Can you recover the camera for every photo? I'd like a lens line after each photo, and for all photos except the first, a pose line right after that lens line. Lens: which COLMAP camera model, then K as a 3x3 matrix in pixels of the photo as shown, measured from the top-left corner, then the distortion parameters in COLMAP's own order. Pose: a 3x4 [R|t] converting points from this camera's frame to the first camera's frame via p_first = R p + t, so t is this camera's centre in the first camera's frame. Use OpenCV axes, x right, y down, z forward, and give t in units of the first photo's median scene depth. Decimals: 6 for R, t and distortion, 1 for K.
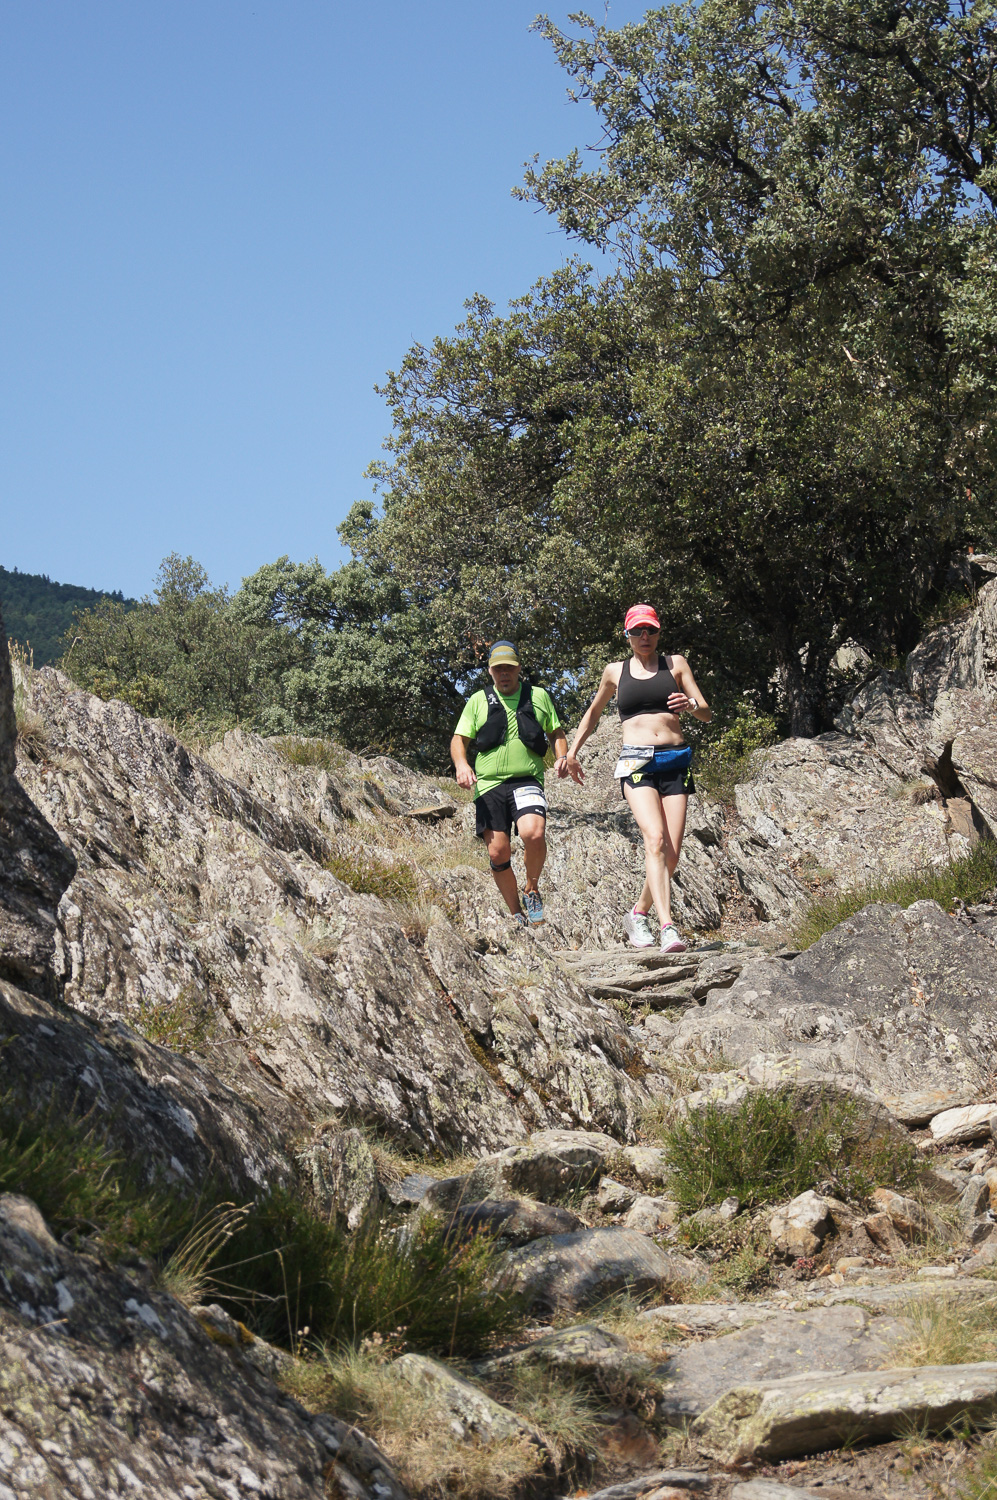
lens RADIAL K [[3388.0, 0, 495.4], [0, 3388.0, 776.0], [0, 0, 1]] dist [0.005096, 0.130926]
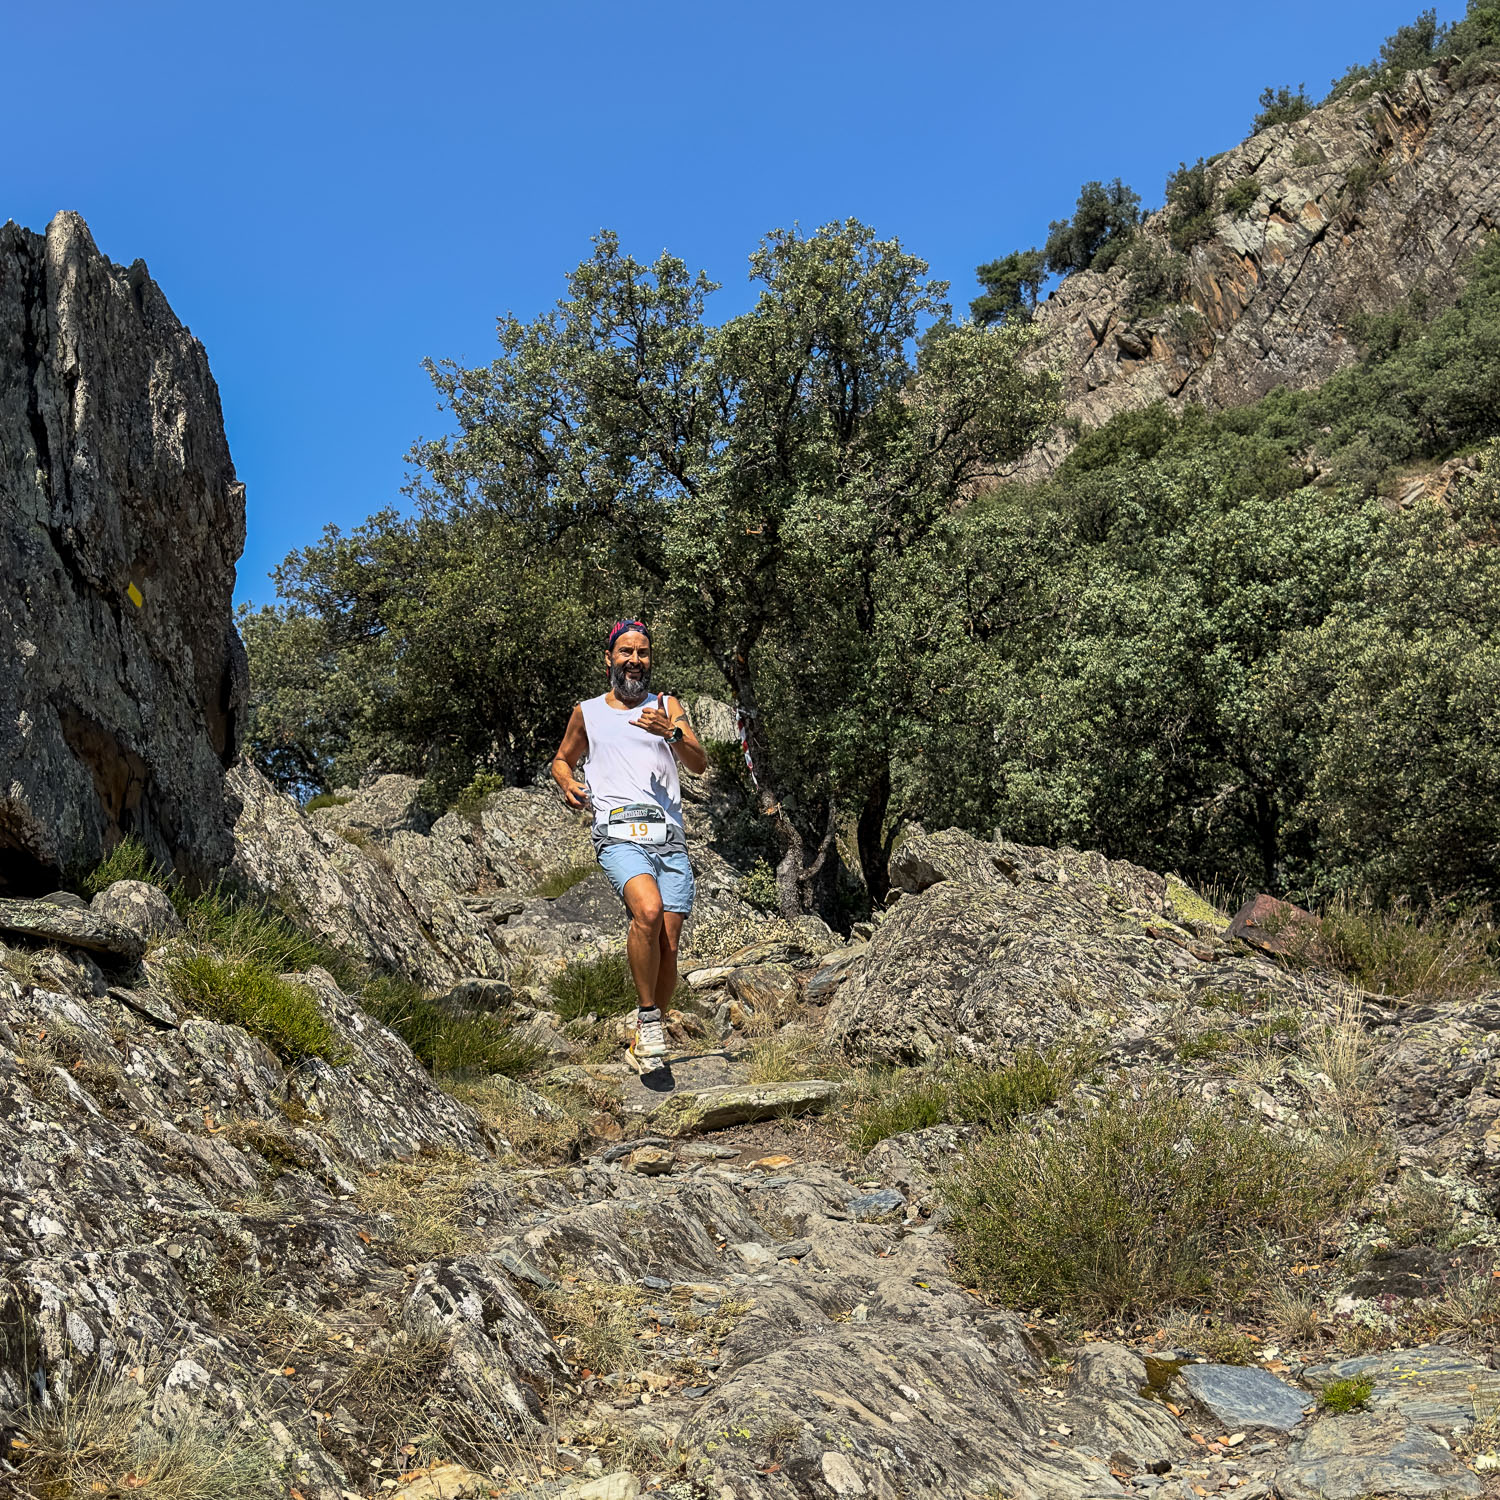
lens RADIAL K [[1913.4, 0, 751.9], [0, 1913.4, 843.9], [0, 0, 1]] dist [0.033896, 0.004987]
pose [[0.963661, 0.043215, 0.263609, -0.108350], [-0.044042, 0.999026, -0.002775, 0.030951], [-0.263472, -0.008936, 0.964626, 0.000653]]
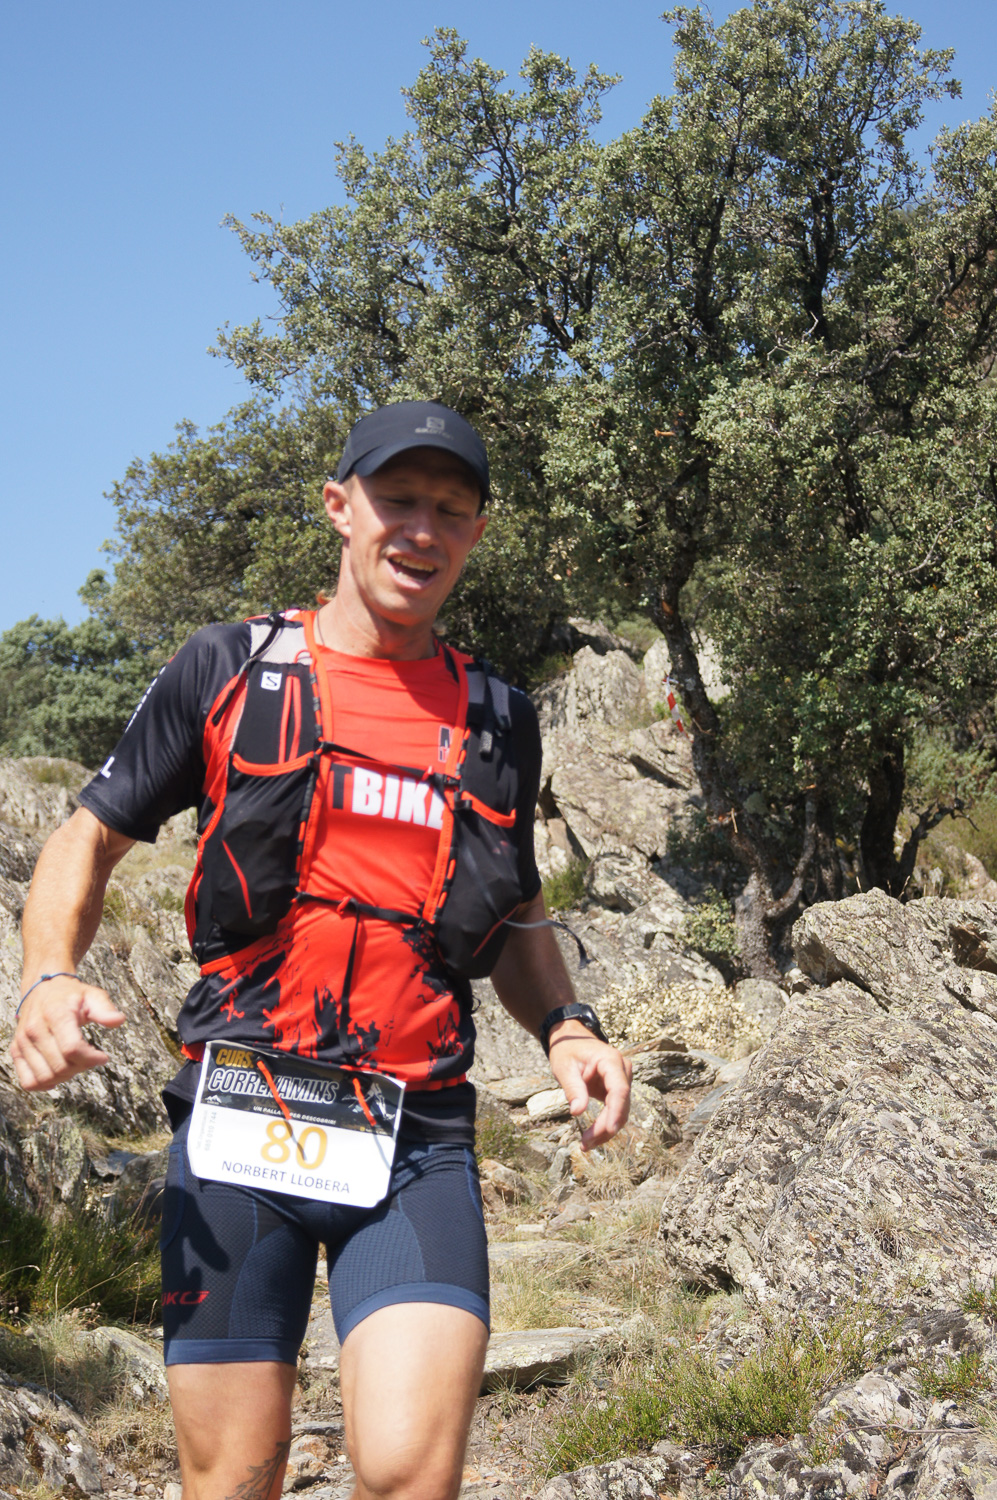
lens RADIAL K [[2609.4, 0, 495.9], [0, 2609.4, 751.6], [0, 0, 1]] dist [-0.012132, 0.031802]
pose [[0.993972, 0.004408, 0.109546, 0.008340], [-0.003569, 0.999963, -0.007852, -0.021182], [-0.109576, 0.007414, 0.993951, 0.024896]]
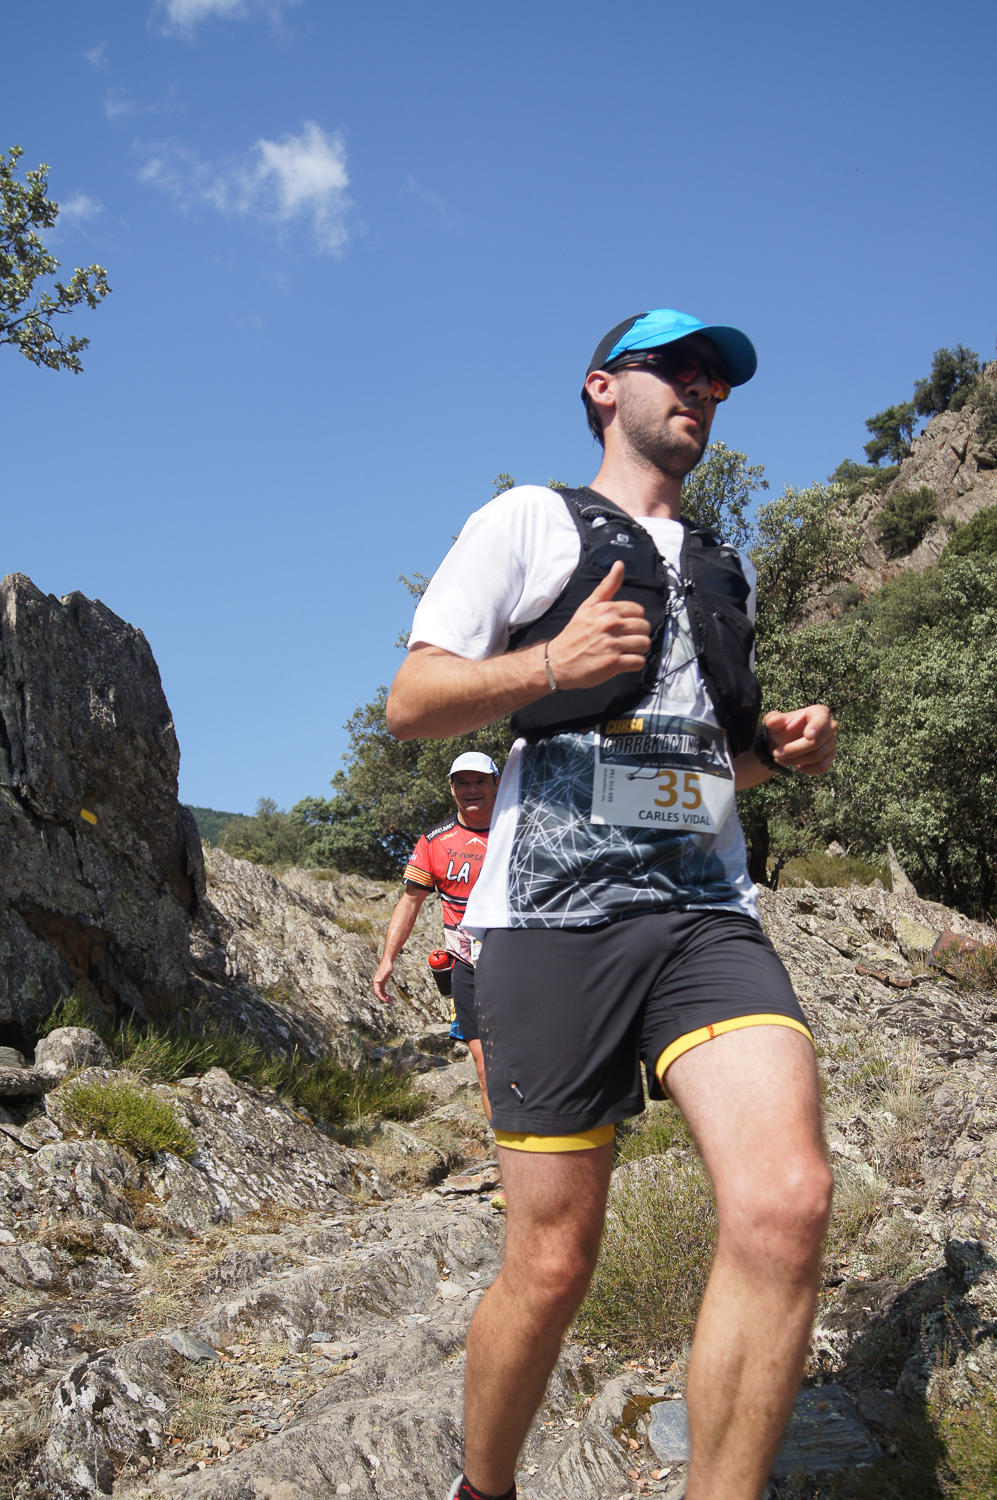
lens RADIAL K [[1385.2, 0, 509.2], [0, 1385.2, 764.1], [0, 0, 1]] dist [-0.061600, 0.001442]
pose [[0.994789, -0.059377, 0.082875, -0.001027], [0.065814, 0.994839, -0.077231, -0.001996], [-0.077861, 0.082283, 0.993563, -0.011378]]
